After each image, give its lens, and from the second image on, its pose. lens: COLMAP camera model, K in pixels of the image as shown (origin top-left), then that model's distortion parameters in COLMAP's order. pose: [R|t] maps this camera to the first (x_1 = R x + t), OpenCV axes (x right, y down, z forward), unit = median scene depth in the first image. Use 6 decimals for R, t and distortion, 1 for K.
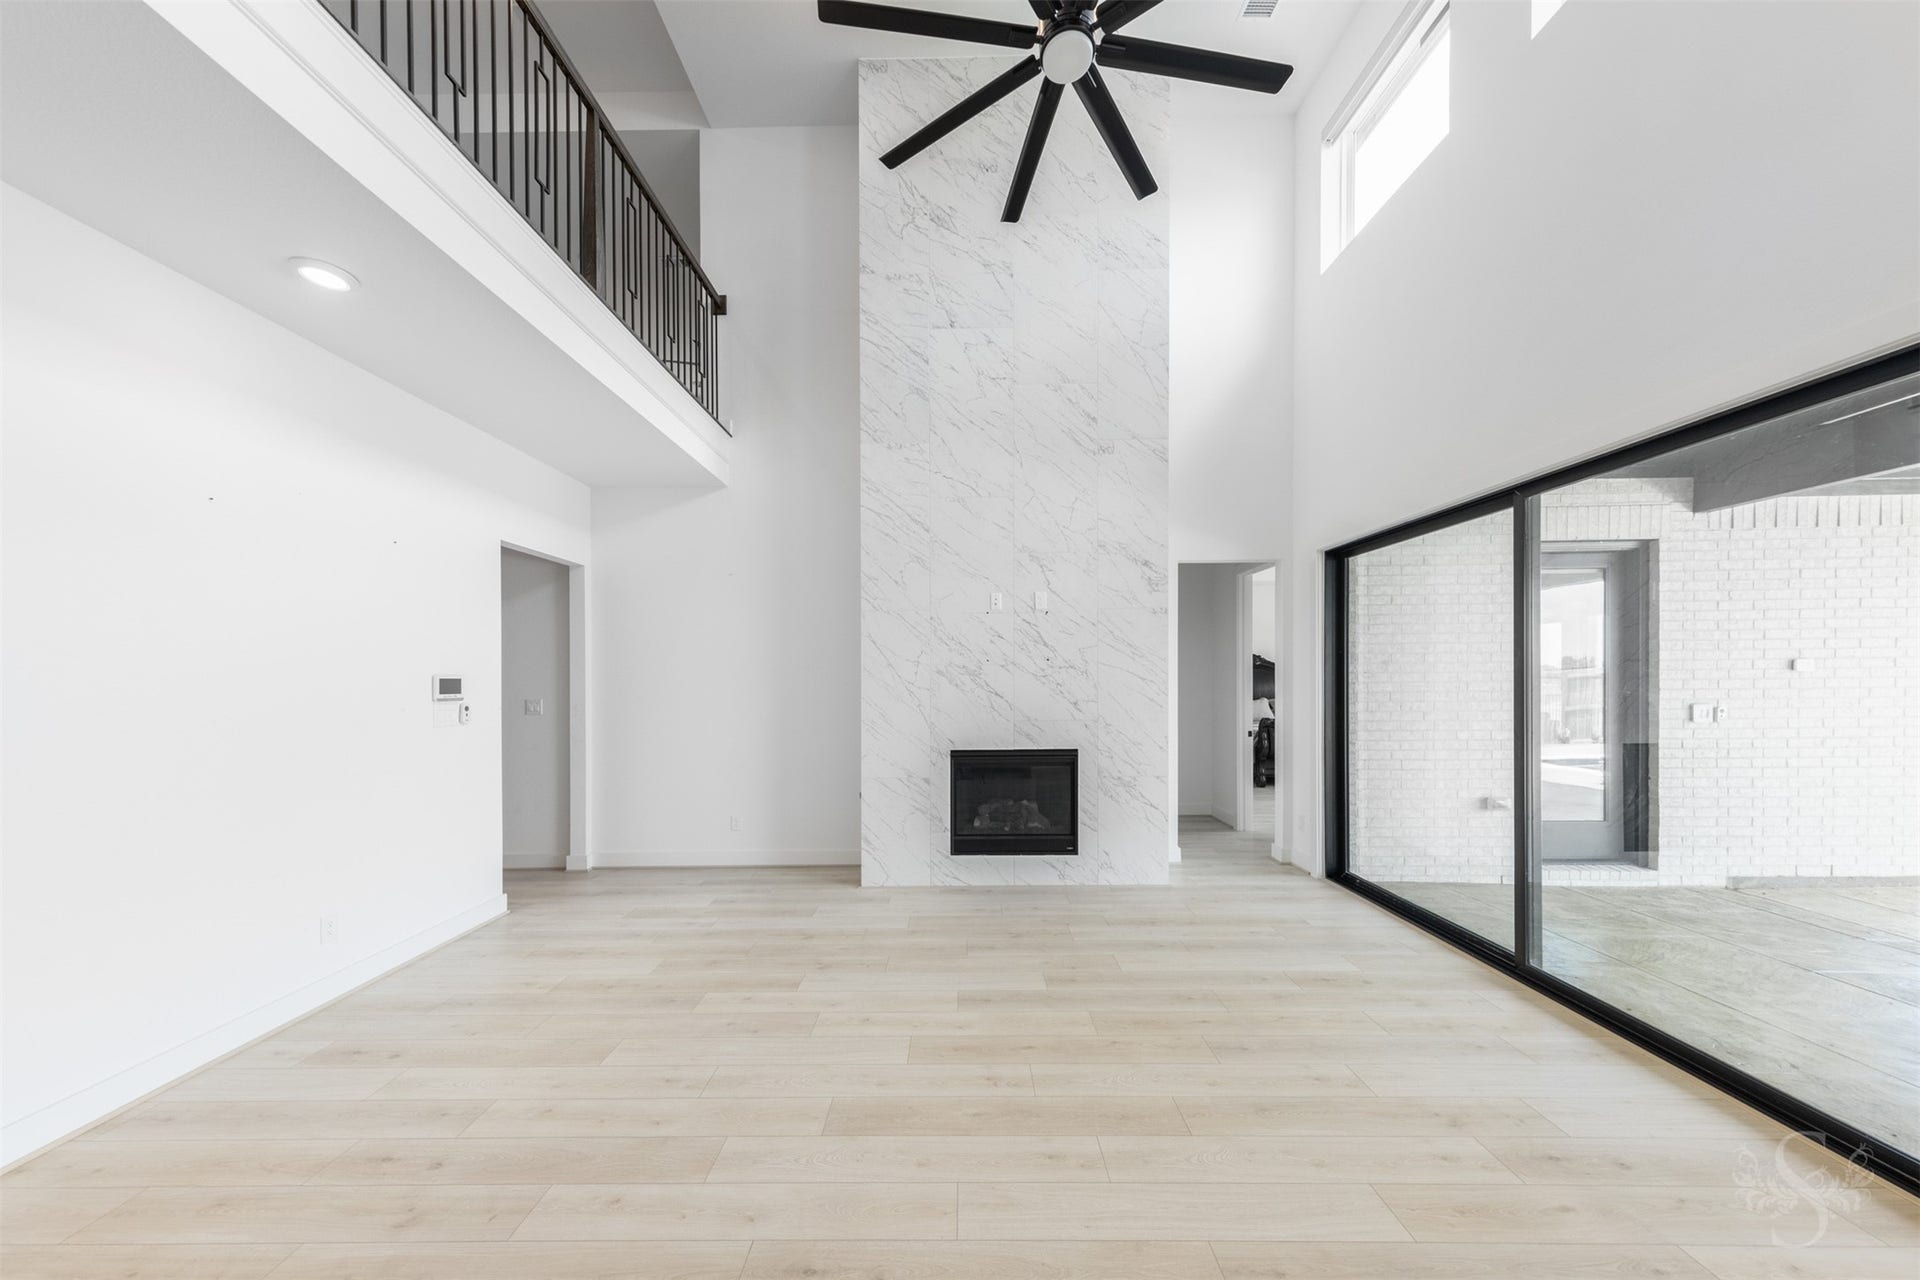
lens RADIAL K [[615.7, 0, 970.8], [0, 615.7, 685.8], [0, 0, 1]] dist [0.007820, -0.000511]
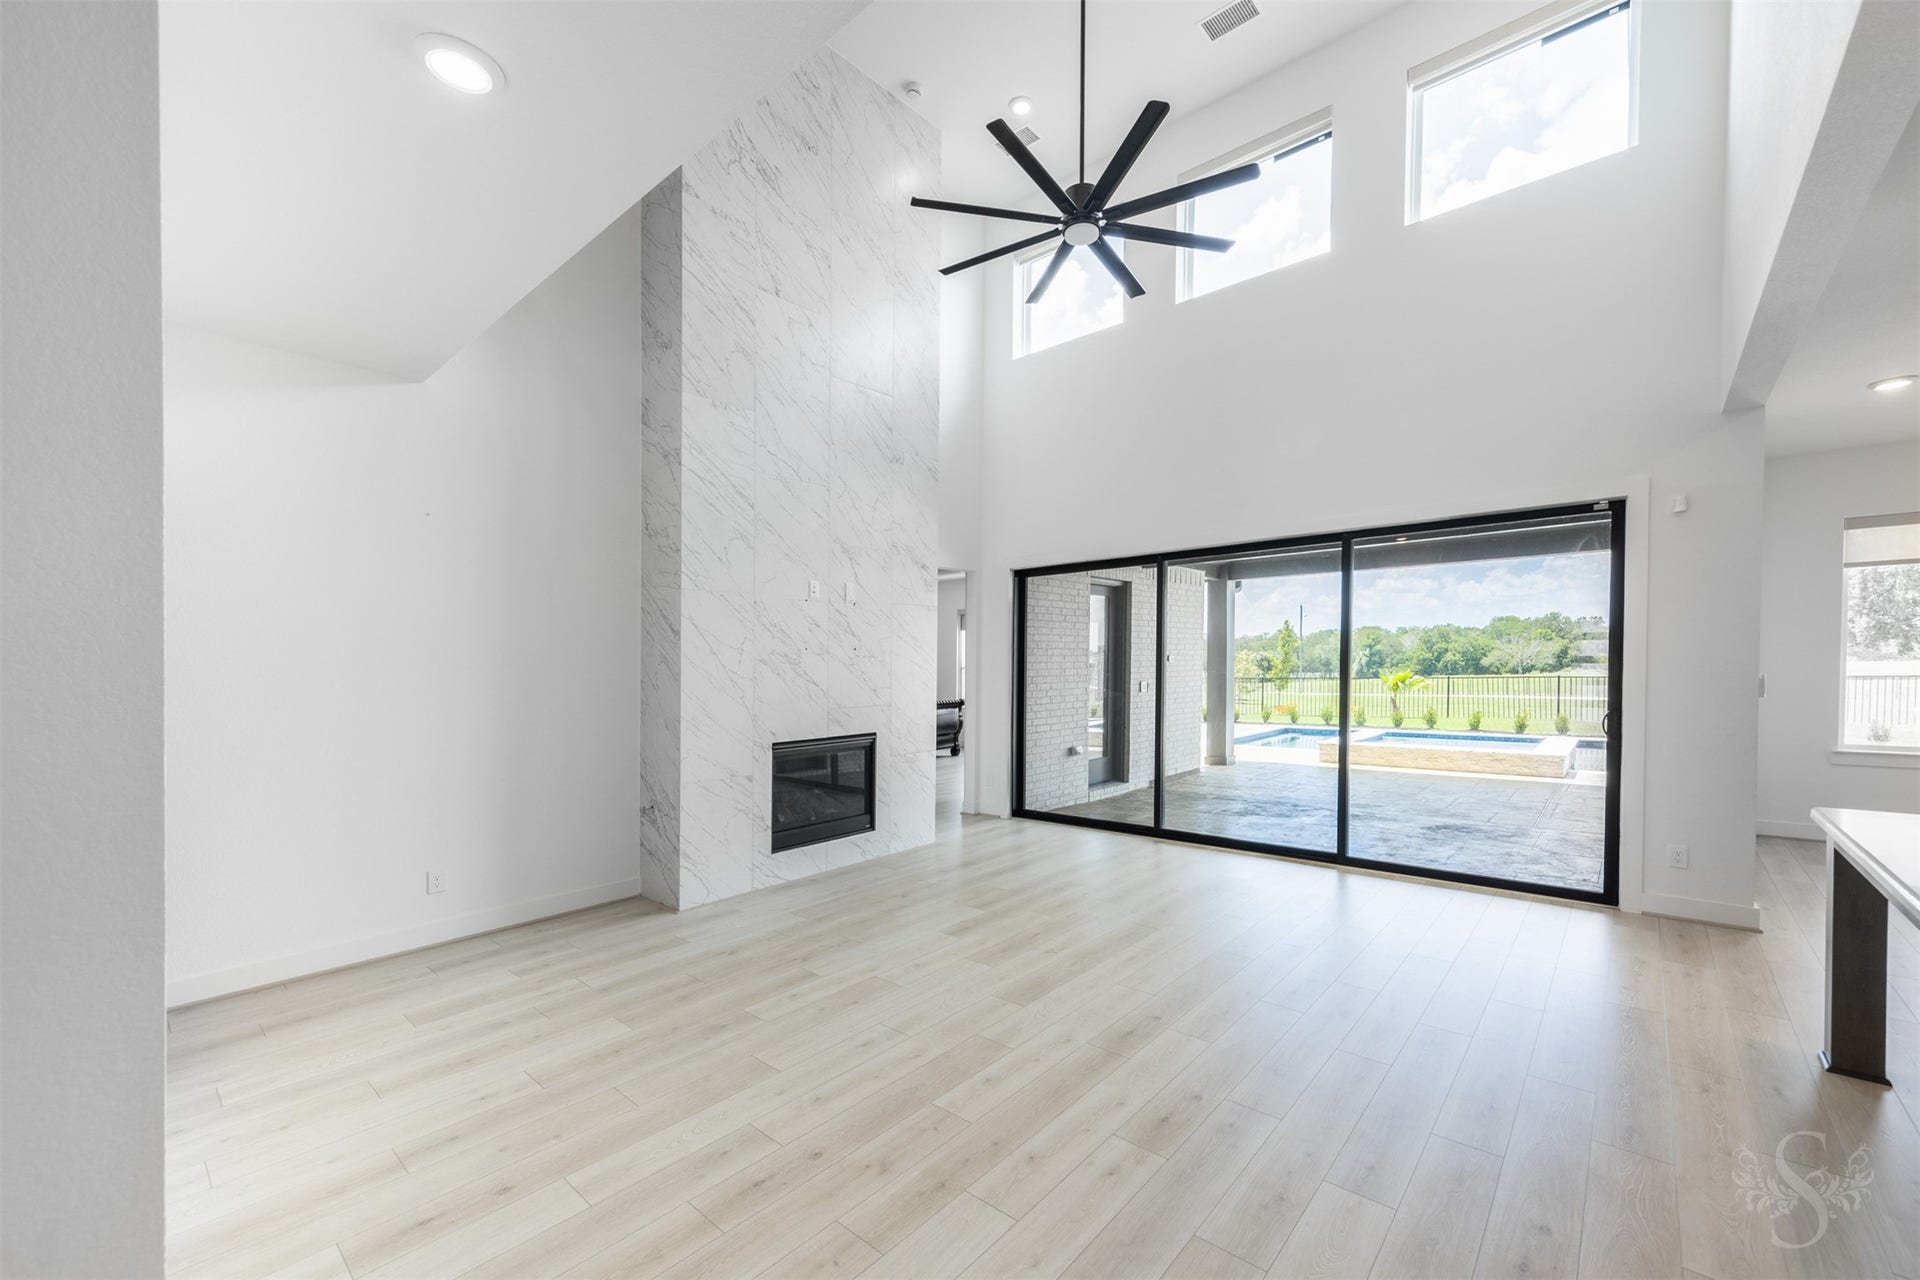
lens RADIAL K [[736.1, 0, 962.8], [0, 736.1, 705.8], [0, 0, 1]] dist [0.002762, 0.000539]
pose [[0.666247, -0.041922, 0.744552, -0.692555], [0.018029, 0.999032, 0.040118, 0.007271], [-0.745513, -0.013305, 0.666358, 0.026261]]
